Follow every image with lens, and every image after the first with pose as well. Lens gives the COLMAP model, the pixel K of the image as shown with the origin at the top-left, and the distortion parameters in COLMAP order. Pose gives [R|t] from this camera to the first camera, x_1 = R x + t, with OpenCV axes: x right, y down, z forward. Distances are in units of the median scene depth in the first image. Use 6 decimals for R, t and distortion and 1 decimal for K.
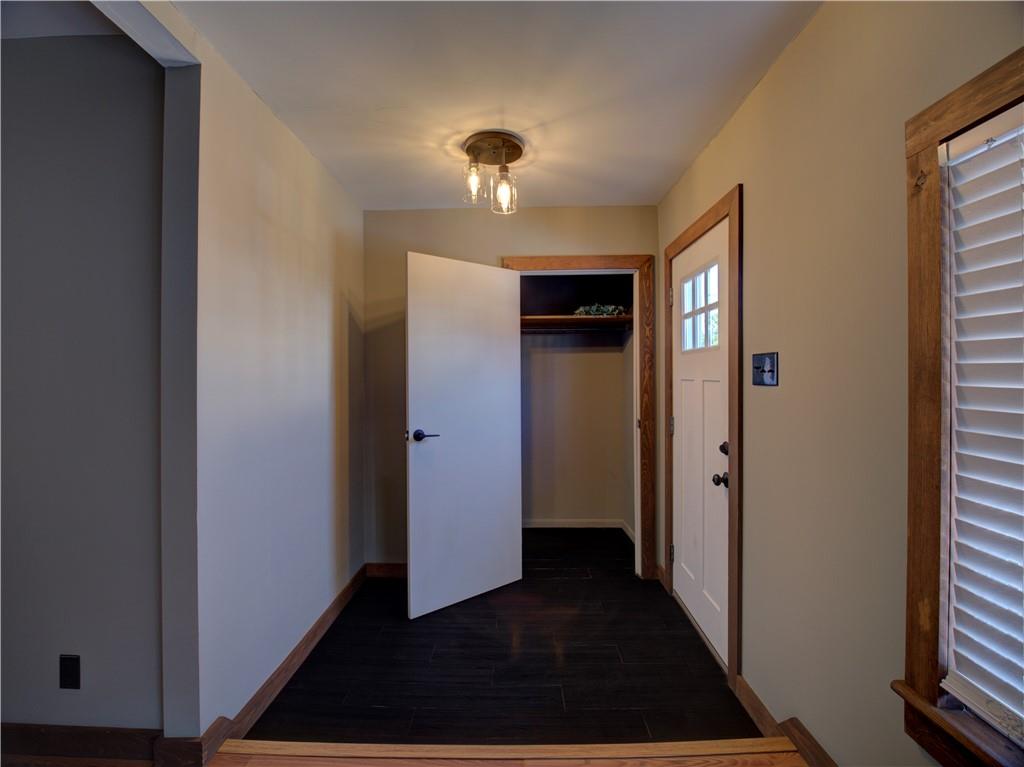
lens RADIAL K [[458.3, 0, 508.7], [0, 458.3, 377.1], [0, 0, 1]] dist [-0.015257, -0.001517]
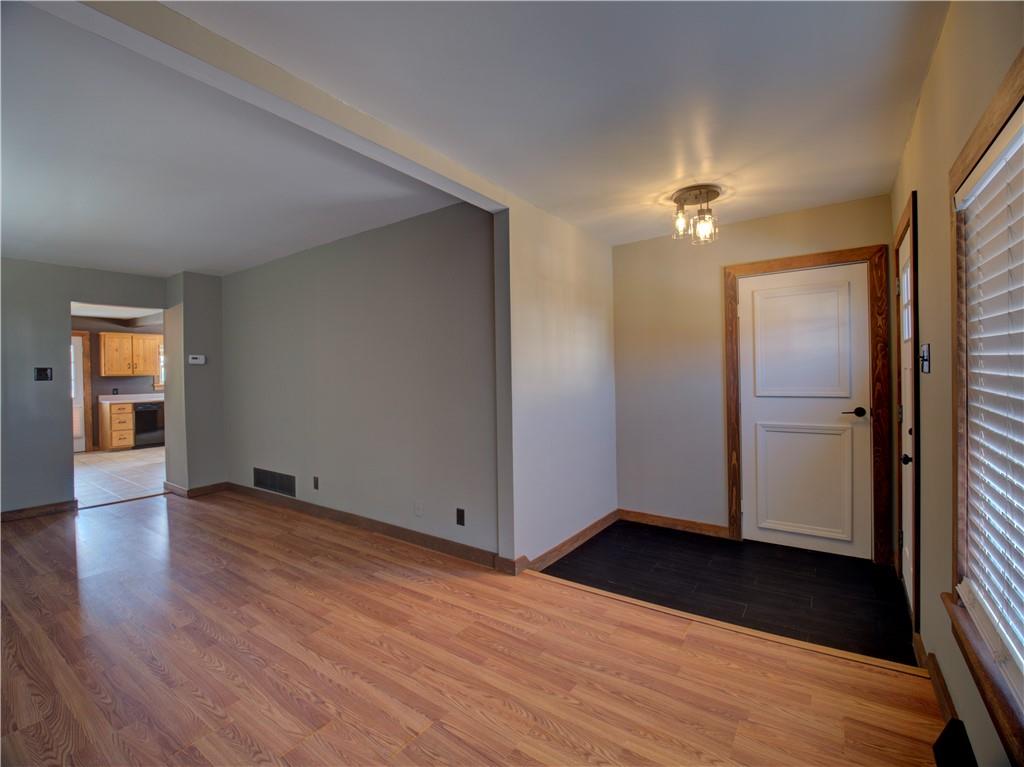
lens RADIAL K [[458.3, 0, 510.0], [0, 458.3, 381.8], [0, 0, 1]] dist [-0.015257, -0.001517]
pose [[0.823714, -0.002000, -0.567002, 0.274333], [0.016777, 0.999642, 0.020848, 0.000451], [0.566757, -0.026686, 0.823452, -0.403680]]
